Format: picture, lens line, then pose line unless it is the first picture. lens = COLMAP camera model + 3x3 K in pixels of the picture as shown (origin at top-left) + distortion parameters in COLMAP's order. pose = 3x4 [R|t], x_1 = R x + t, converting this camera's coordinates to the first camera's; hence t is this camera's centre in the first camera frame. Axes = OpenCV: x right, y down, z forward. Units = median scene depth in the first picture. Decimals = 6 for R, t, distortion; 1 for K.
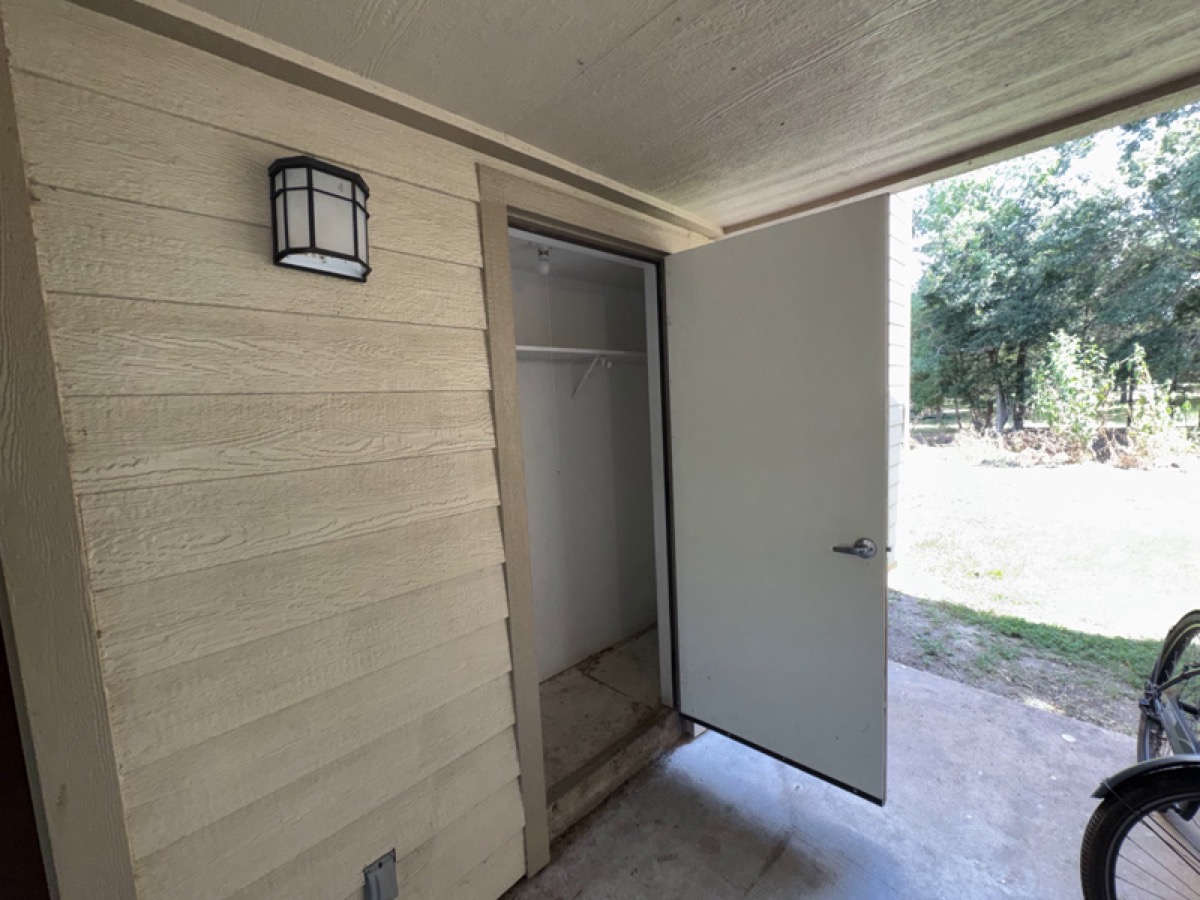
lens RADIAL K [[477.6, 0, 602.4], [0, 477.6, 451.8], [0, 0, 1]] dist [-0.001982, -0.000082]
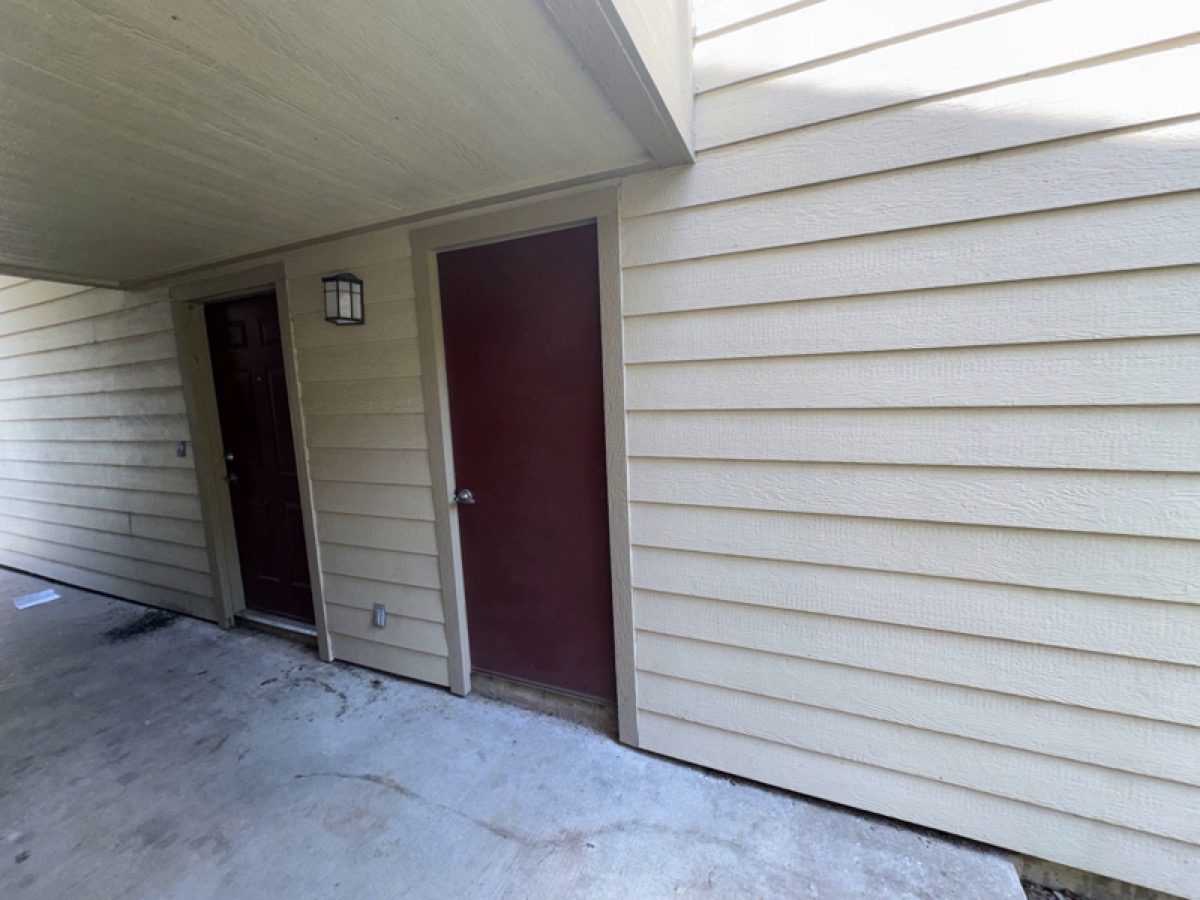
lens RADIAL K [[477.6, 0, 602.4], [0, 477.6, 451.8], [0, 0, 1]] dist [-0.001982, -0.000082]
pose [[0.375240, 0.143728, -0.915717, 1.610036], [-0.062093, 0.989584, 0.129878, -0.132590], [0.924846, 0.008124, 0.380256, 1.033259]]
